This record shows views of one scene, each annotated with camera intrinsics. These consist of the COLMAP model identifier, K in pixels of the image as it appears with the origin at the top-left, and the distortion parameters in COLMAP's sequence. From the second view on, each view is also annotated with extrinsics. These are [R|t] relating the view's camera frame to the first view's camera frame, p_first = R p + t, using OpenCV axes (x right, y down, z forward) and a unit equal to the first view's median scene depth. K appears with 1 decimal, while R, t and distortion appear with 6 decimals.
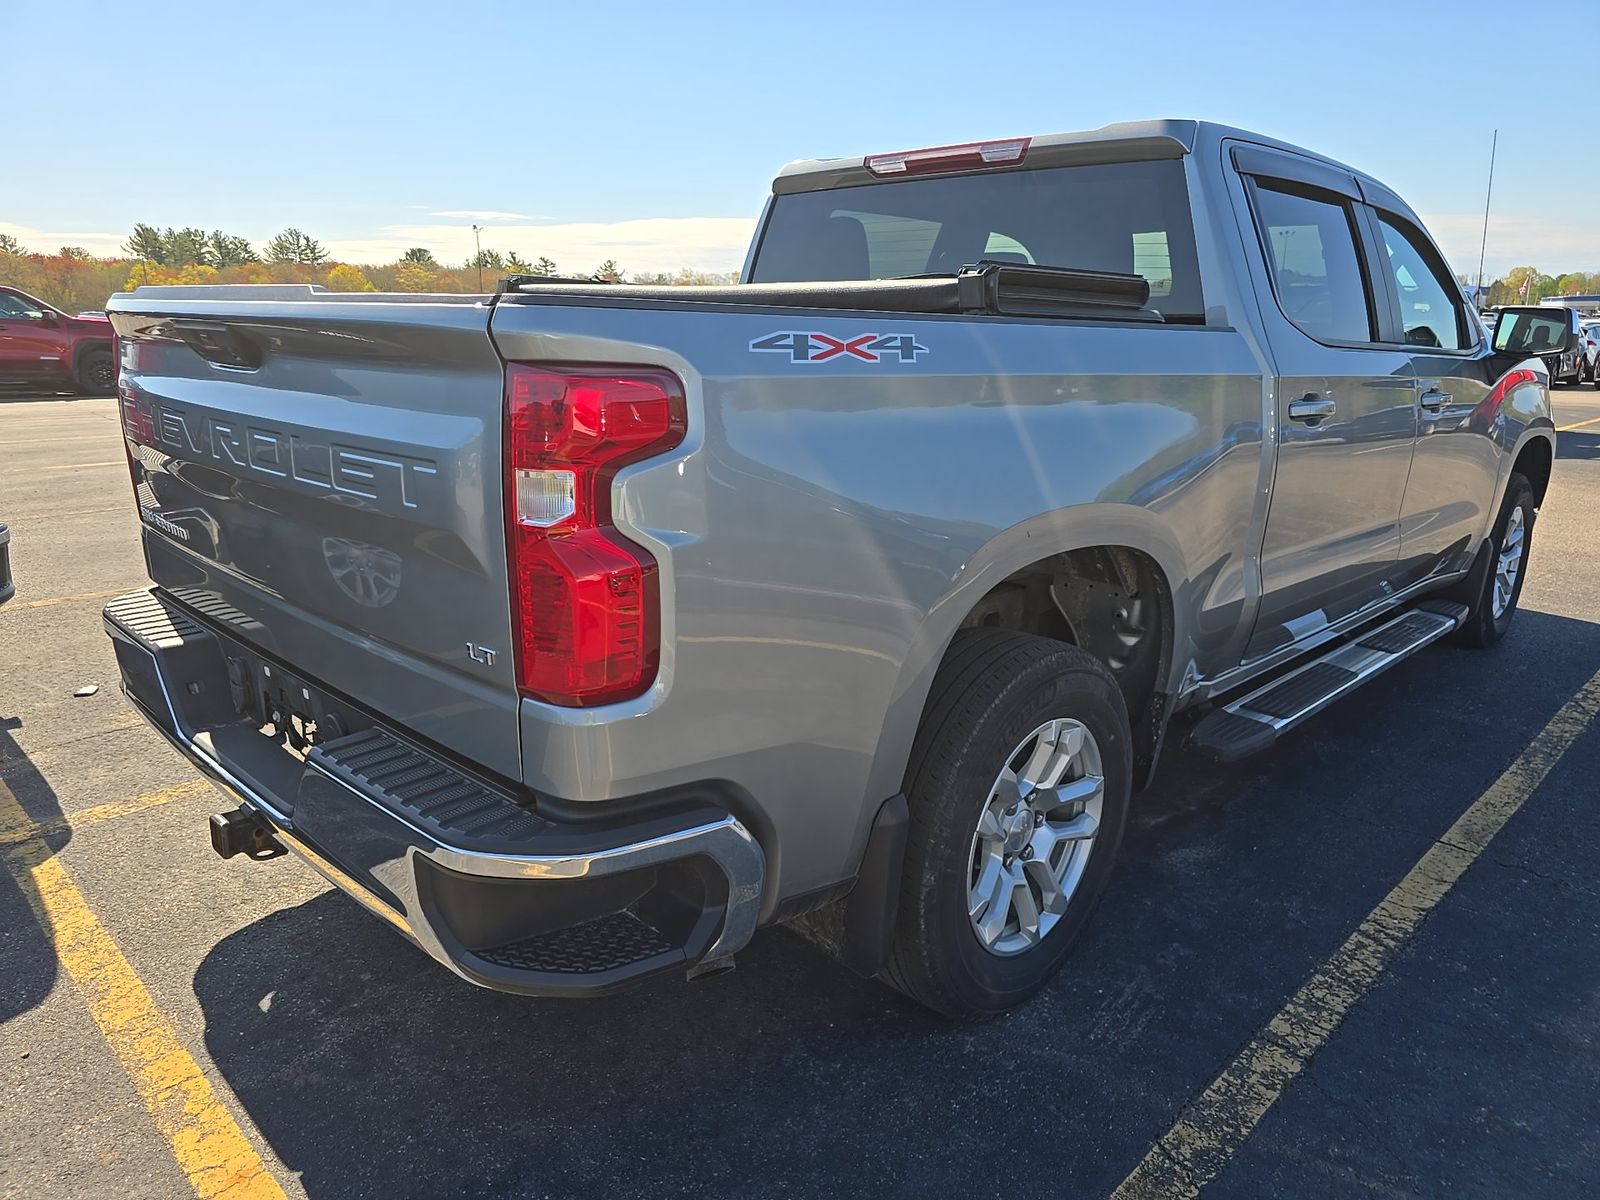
lens RADIAL K [[1089.1, 0, 800.0], [0, 1089.1, 600.0], [0, 0, 1]] dist [0.019553, -0.024484]
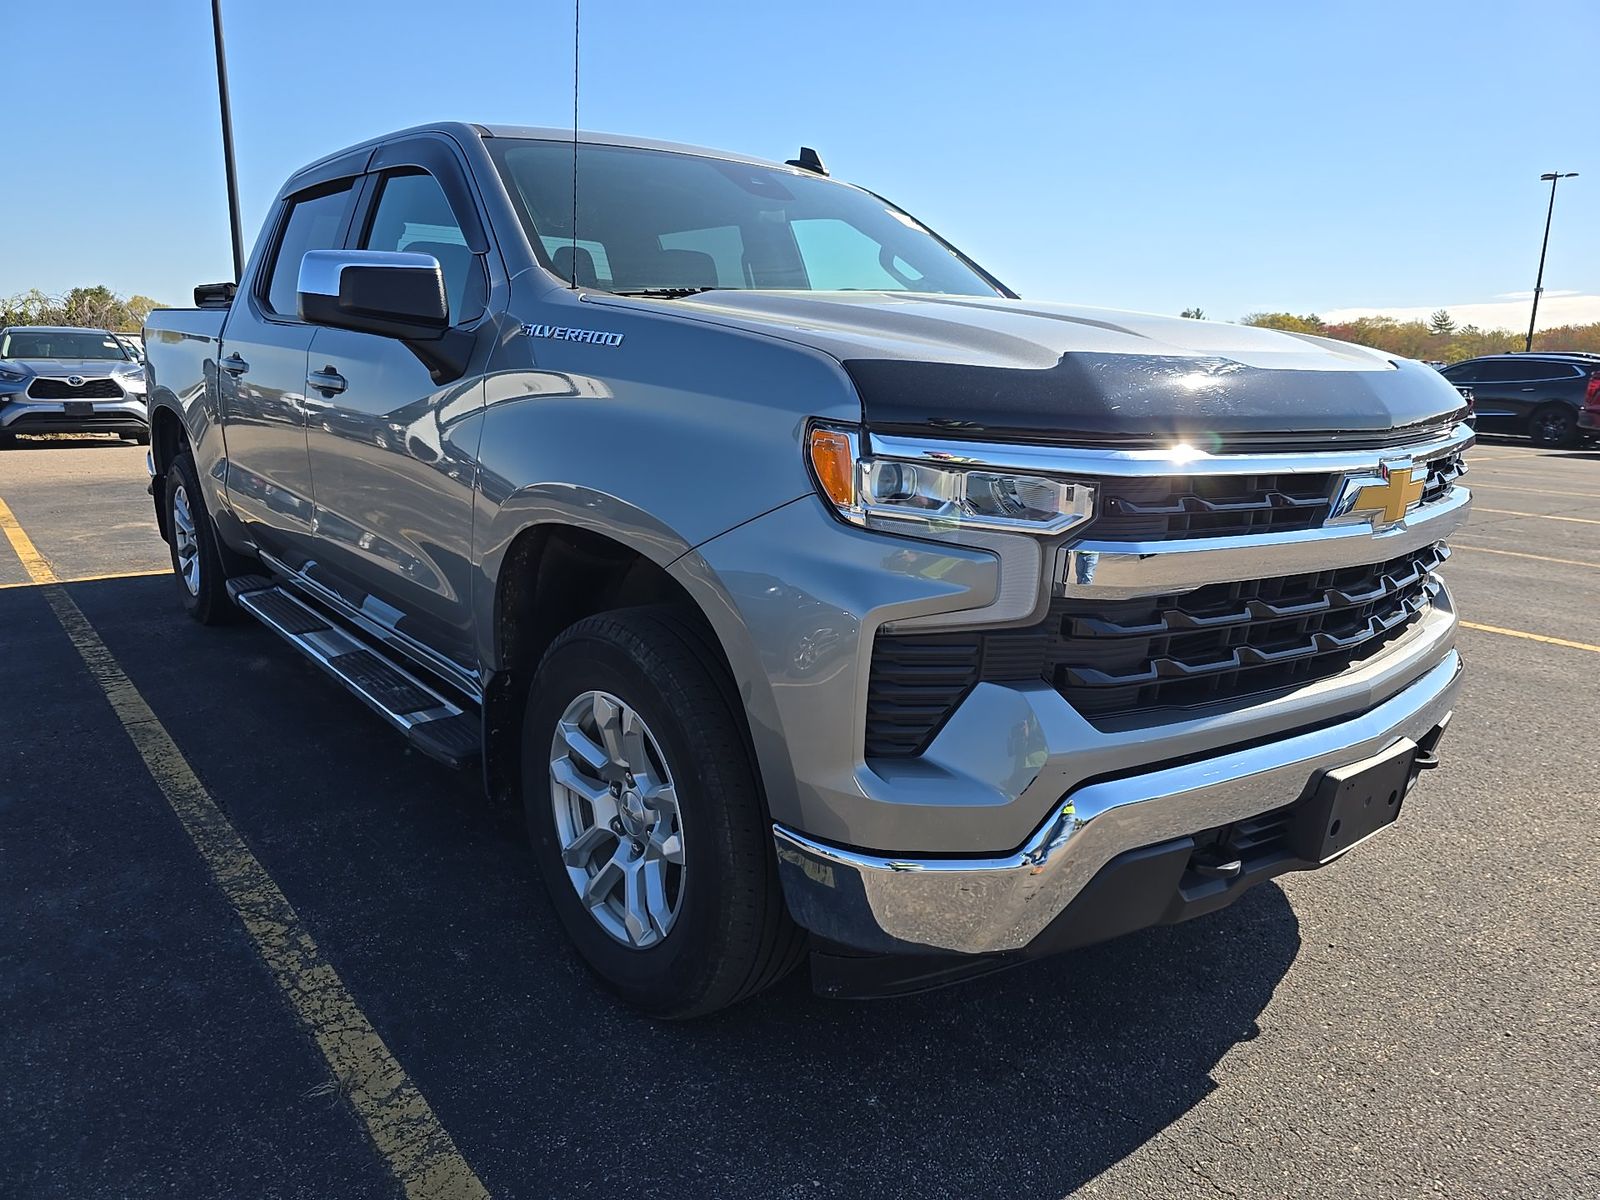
lens RADIAL K [[1089.1, 0, 800.0], [0, 1089.1, 600.0], [0, 0, 1]] dist [0.019553, -0.024484]
pose [[-0.113424, 0.191615, -0.974894, 1.592830], [-0.264375, 0.940030, 0.215521, -0.343987], [0.957727, 0.282183, -0.055964, 1.638045]]
